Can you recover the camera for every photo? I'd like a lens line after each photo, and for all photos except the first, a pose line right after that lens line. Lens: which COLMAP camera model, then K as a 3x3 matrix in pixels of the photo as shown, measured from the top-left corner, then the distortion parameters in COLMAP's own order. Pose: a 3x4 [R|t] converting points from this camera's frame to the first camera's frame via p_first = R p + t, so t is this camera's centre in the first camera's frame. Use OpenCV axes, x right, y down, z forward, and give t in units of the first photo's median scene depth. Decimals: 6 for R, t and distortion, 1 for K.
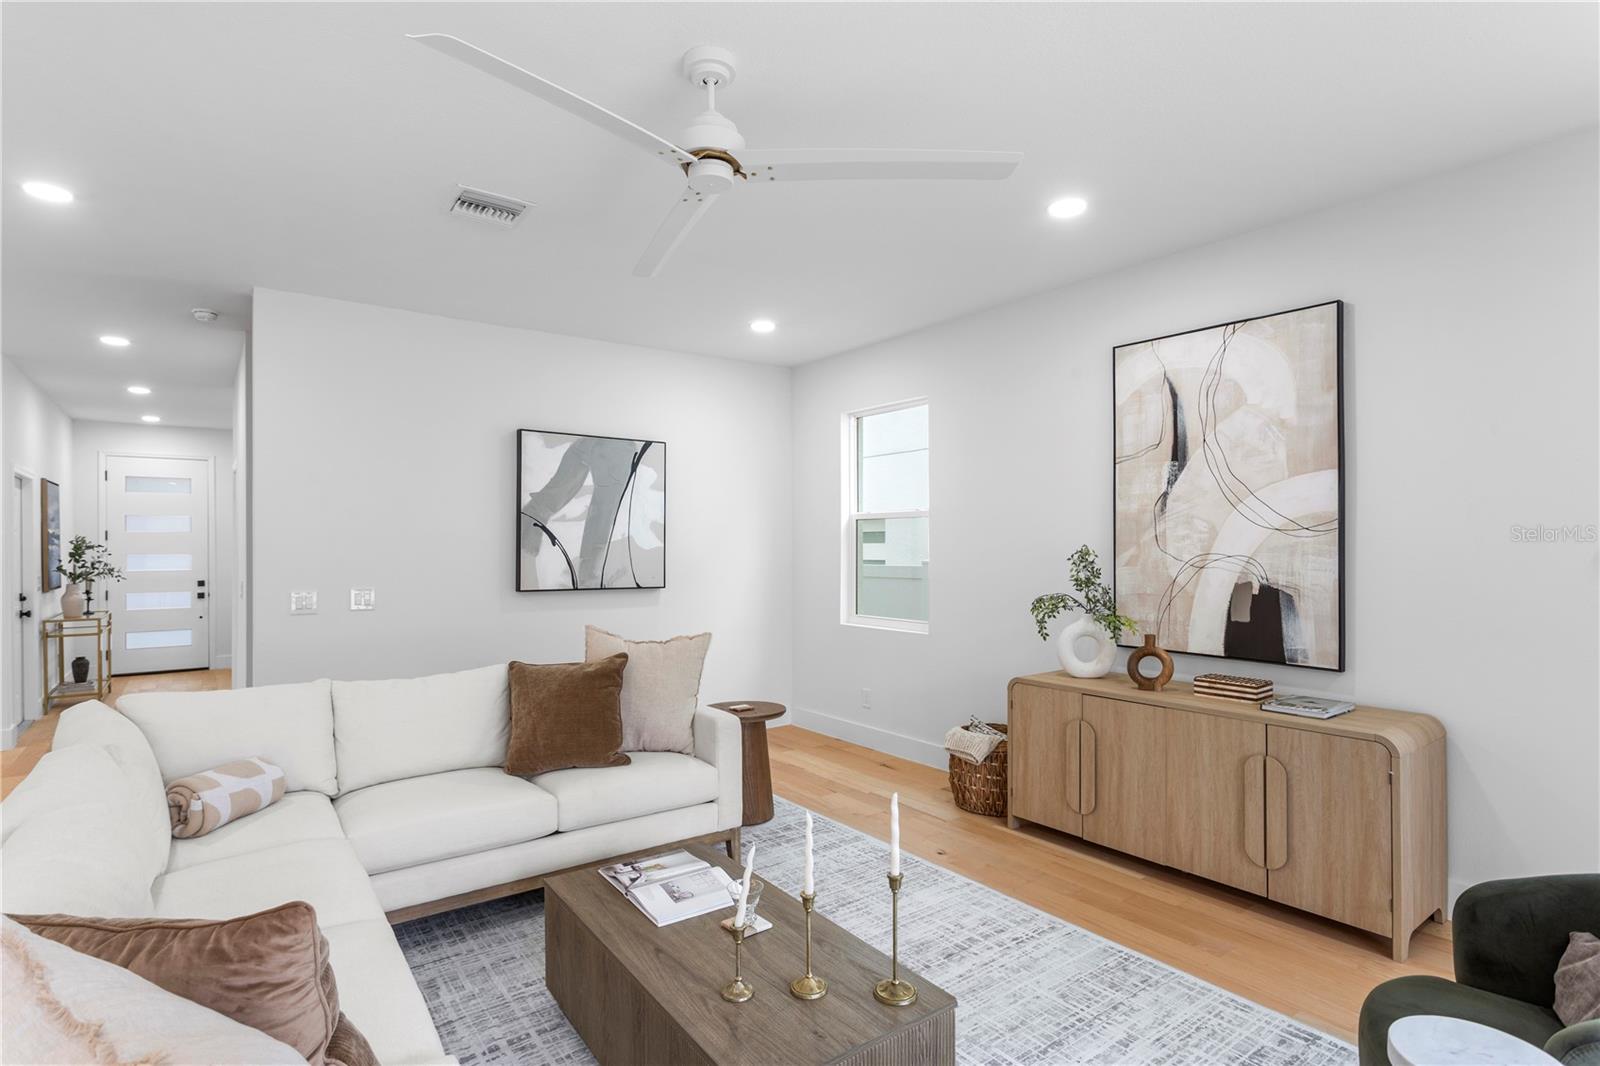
lens RADIAL K [[808.4, 0, 794.2], [0, 808.4, 537.9], [0, 0, 1]] dist [-0.003752, 0.000022]
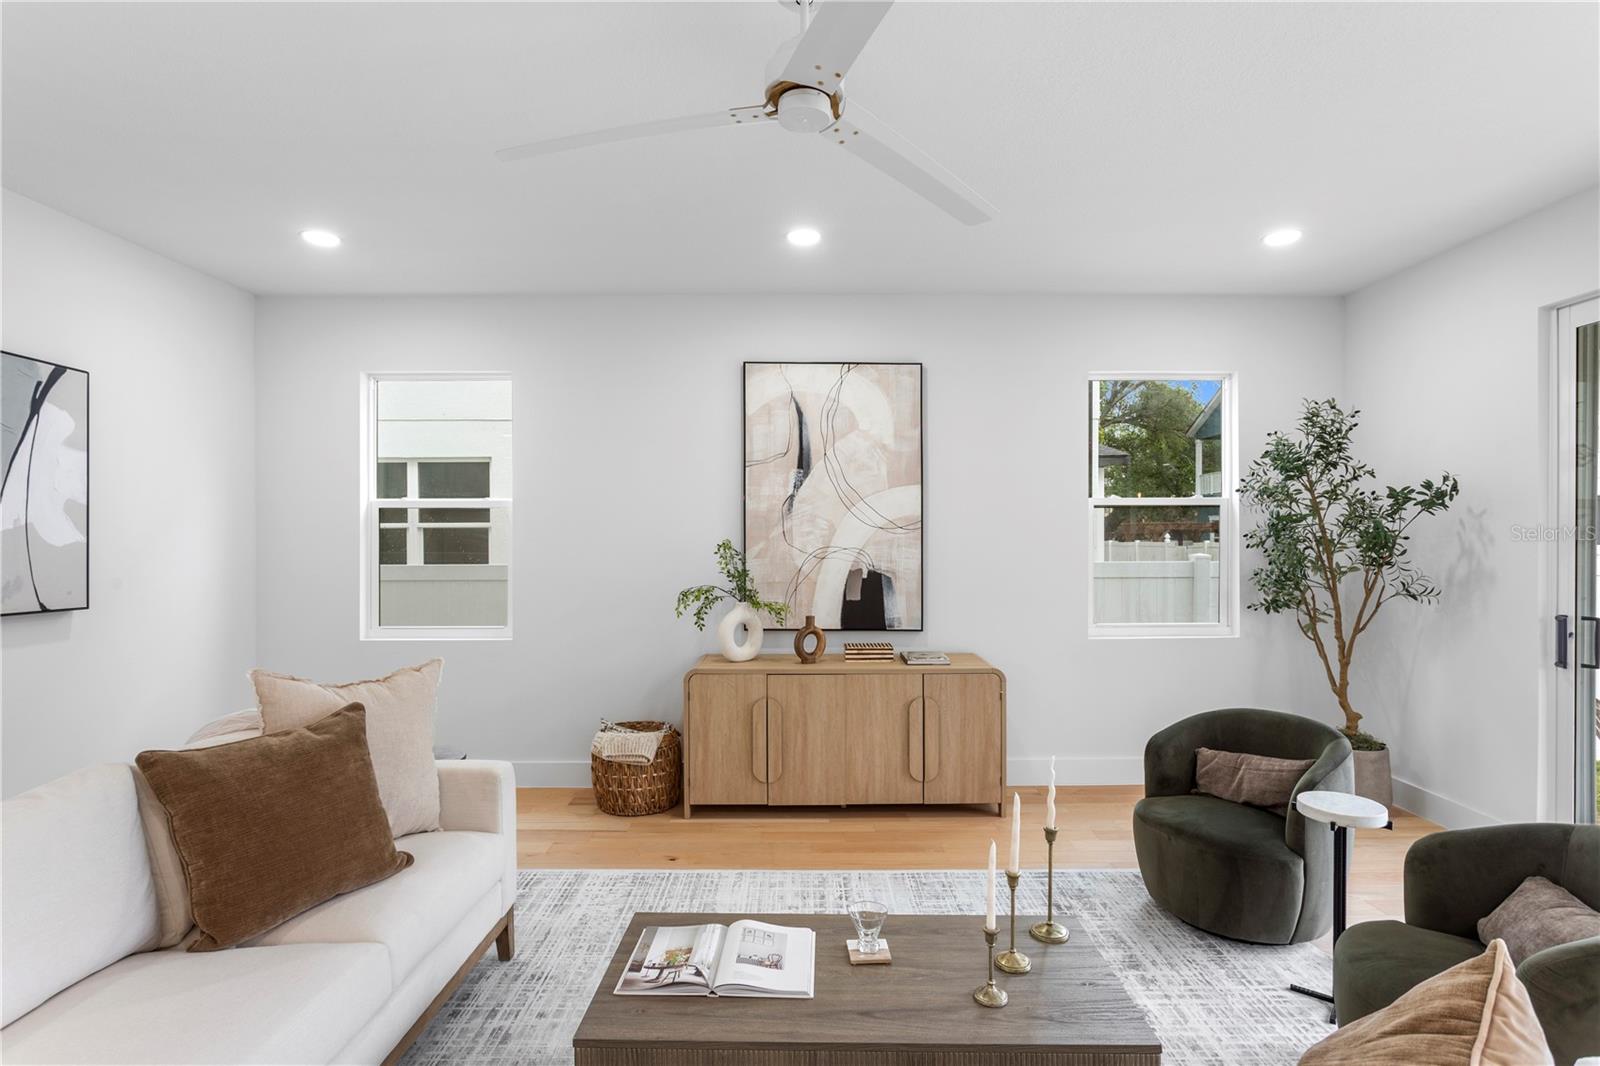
lens RADIAL K [[803.6, 0, 802.0], [0, 803.6, 537.7], [0, 0, 1]] dist [-0.009078, 0.001169]
pose [[0.592195, 0.003136, 0.805789, -0.505287], [-0.007540, 0.999970, 0.001650, 0.004147], [-0.805759, -0.007053, 0.592201, 0.315025]]
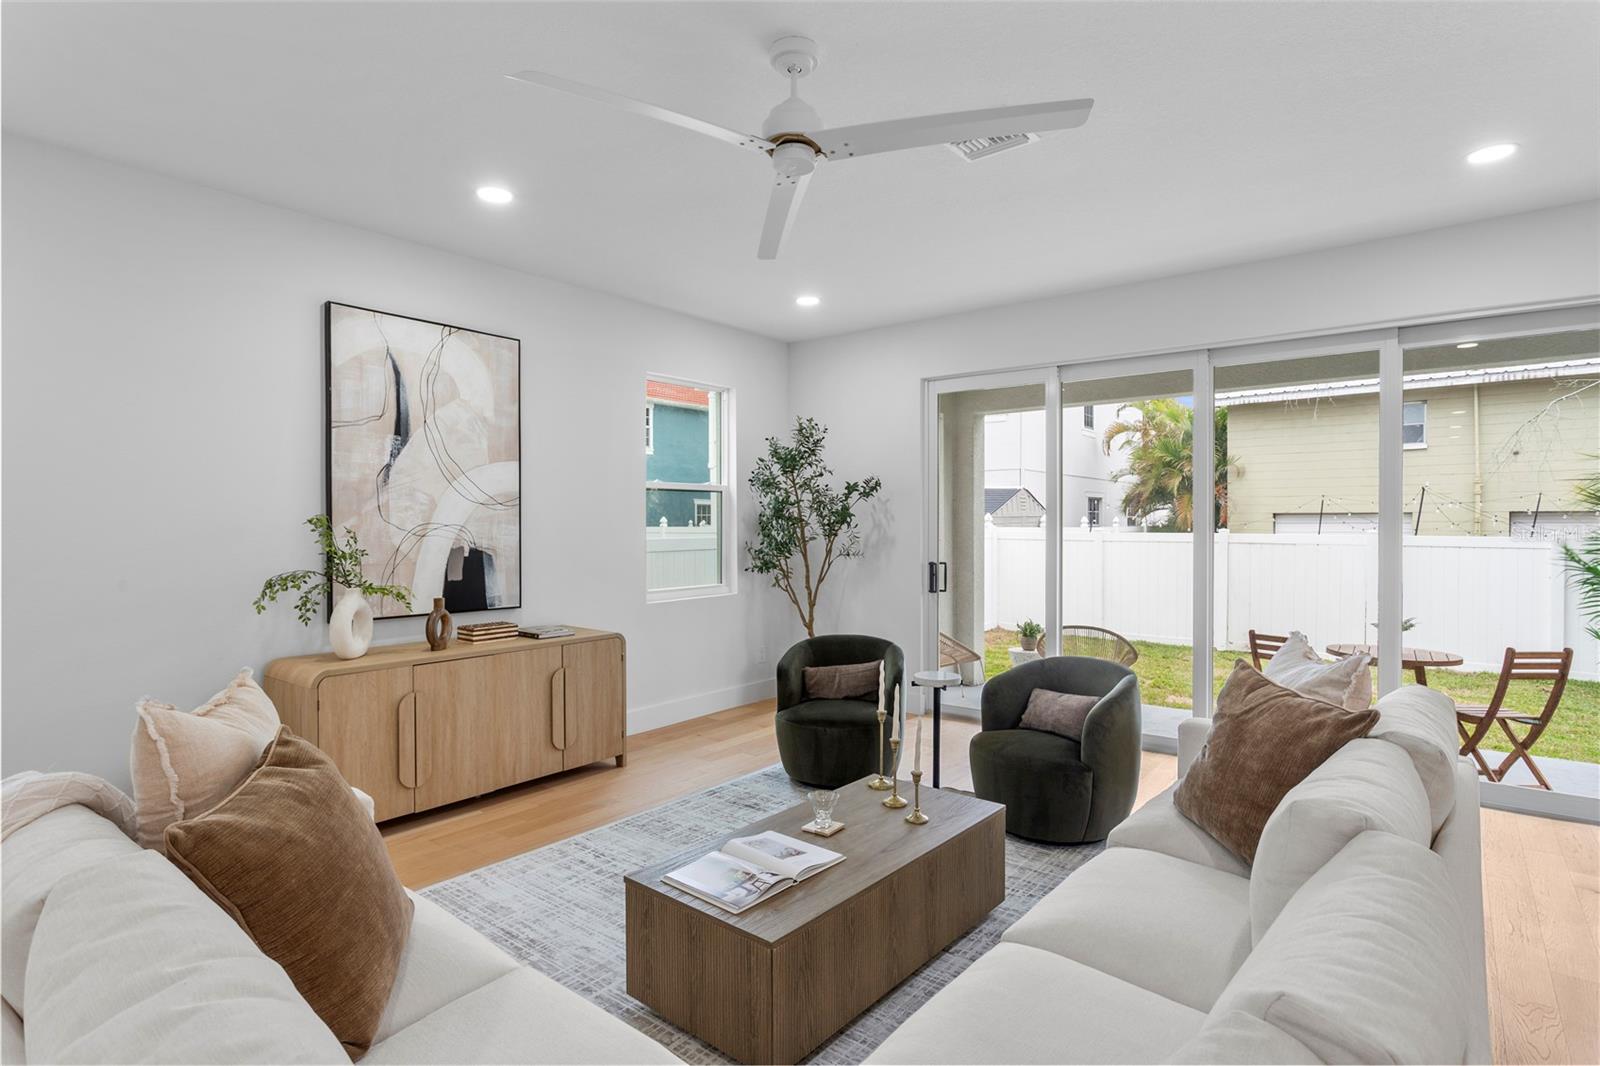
lens RADIAL K [[820.7, 0, 798.4], [0, 820.7, 521.4], [0, 0, 1]] dist [-0.004962, -0.000157]
pose [[-0.251788, 0.007338, 0.967755, -0.730629], [-0.004853, 0.999949, -0.008845, 0.024874], [-0.967770, -0.006923, -0.251739, 0.806030]]
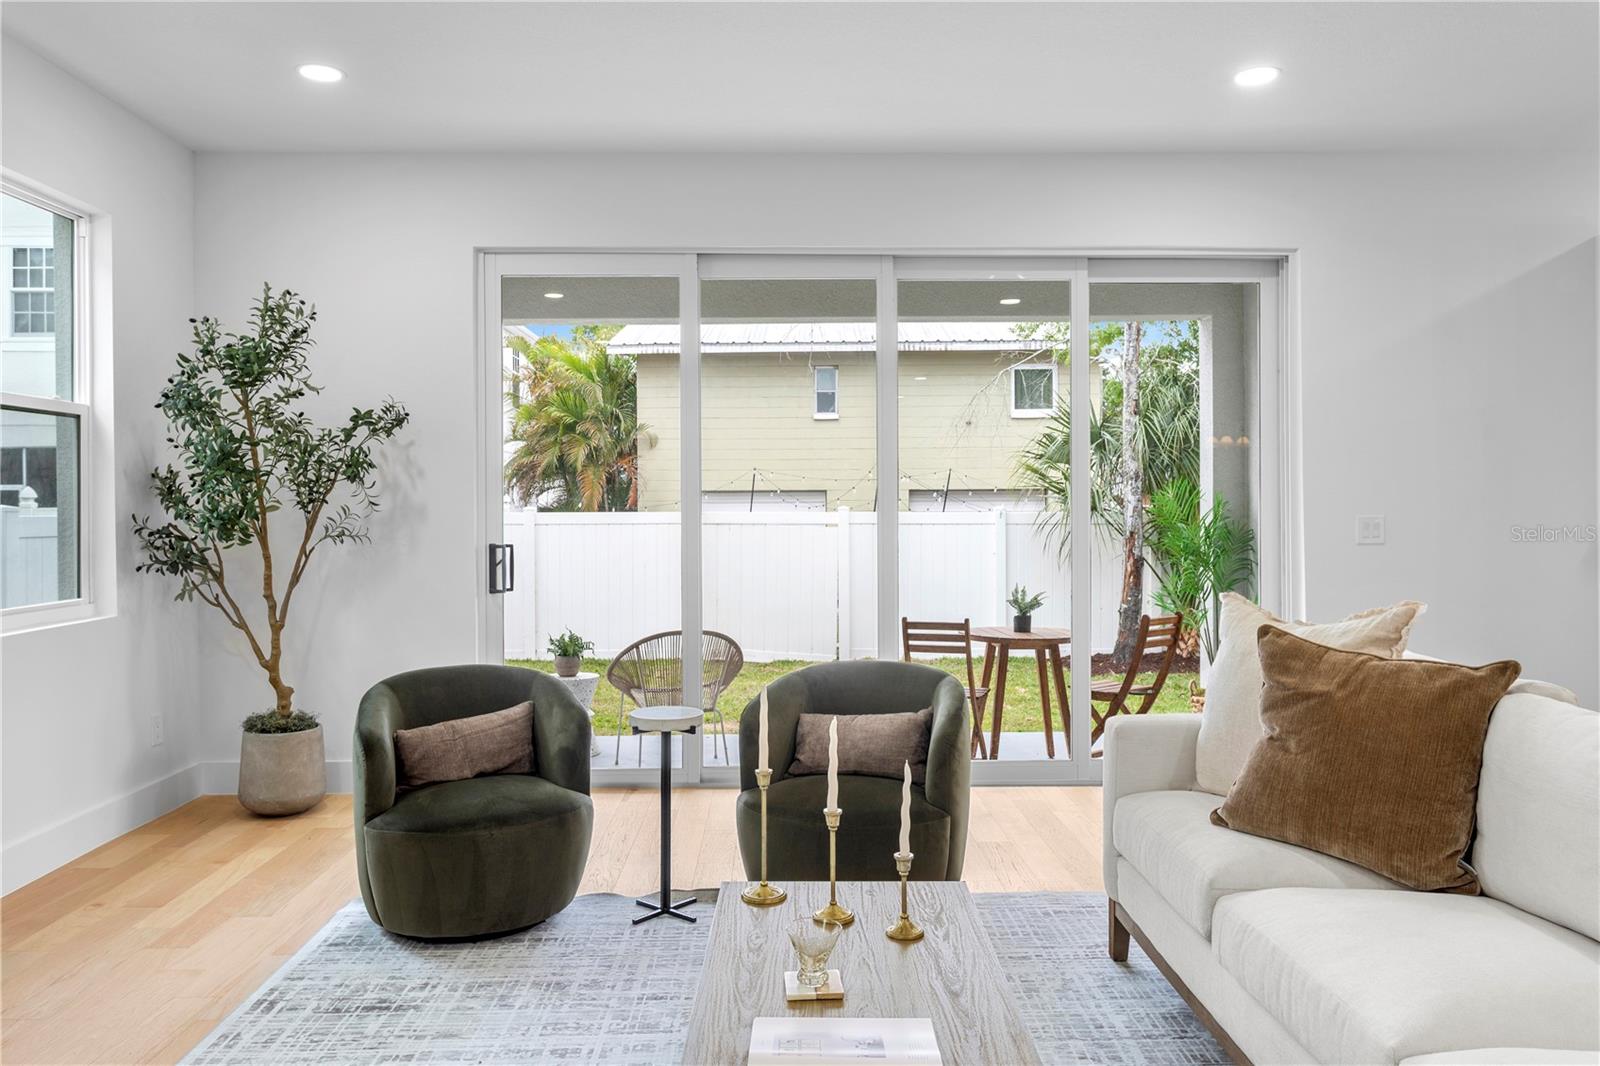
lens RADIAL K [[1145.2, 0, 794.5], [0, 1145.2, 501.5], [0, 0, 1]] dist [0.007125, 0.002397]
pose [[-0.810451, 0.013658, 0.585647, -0.359999], [0.005996, 0.999869, -0.015021, 0.059751], [-0.585775, -0.008663, -0.810427, 1.062131]]
